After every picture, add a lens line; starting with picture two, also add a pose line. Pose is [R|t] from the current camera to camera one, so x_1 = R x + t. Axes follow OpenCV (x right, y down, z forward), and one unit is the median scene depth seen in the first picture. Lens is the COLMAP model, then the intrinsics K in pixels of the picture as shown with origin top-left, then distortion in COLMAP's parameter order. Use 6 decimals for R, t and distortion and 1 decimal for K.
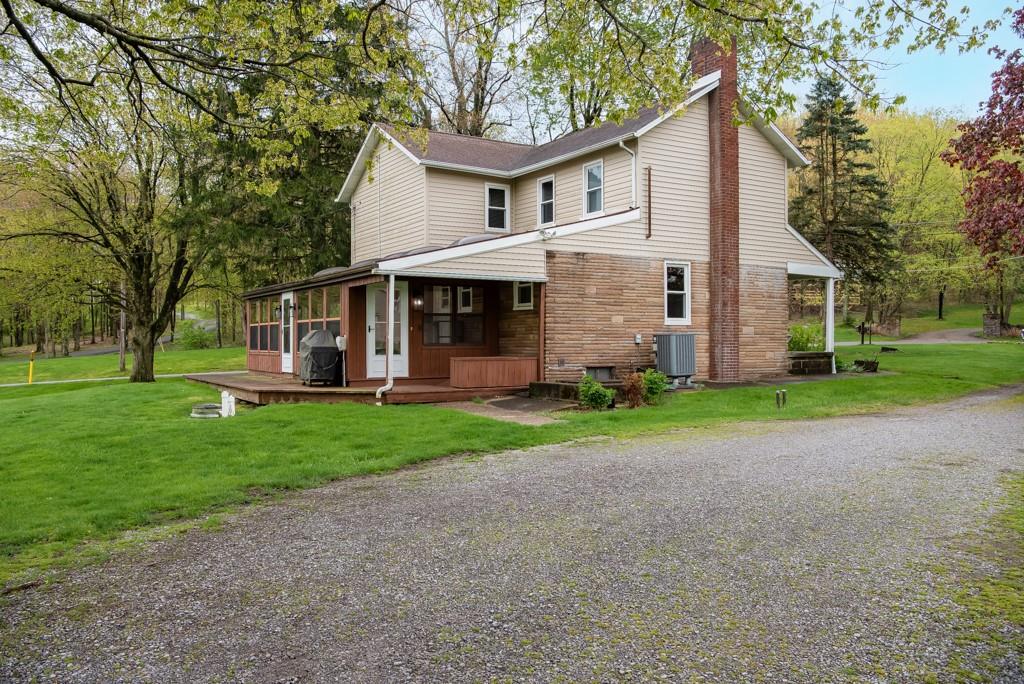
lens RADIAL K [[826.6, 0, 511.4], [0, 826.6, 342.7], [0, 0, 1]] dist [-0.000373, -0.001109]
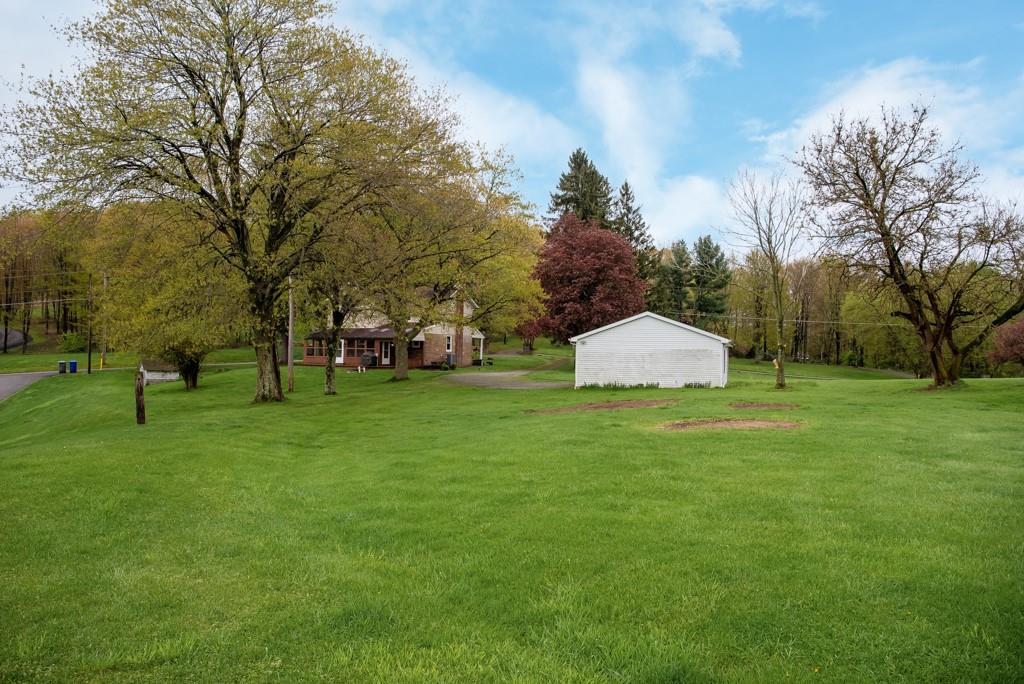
lens RADIAL K [[721.1, 0, 511.9], [0, 721.1, 344.5], [0, 0, 1]] dist [0.000108, 0.000028]
pose [[0.879913, 0.025560, 0.474447, -1.127830], [-0.021750, 0.999672, -0.013520, -0.015692], [-0.474637, 0.001577, 0.880180, -2.082950]]
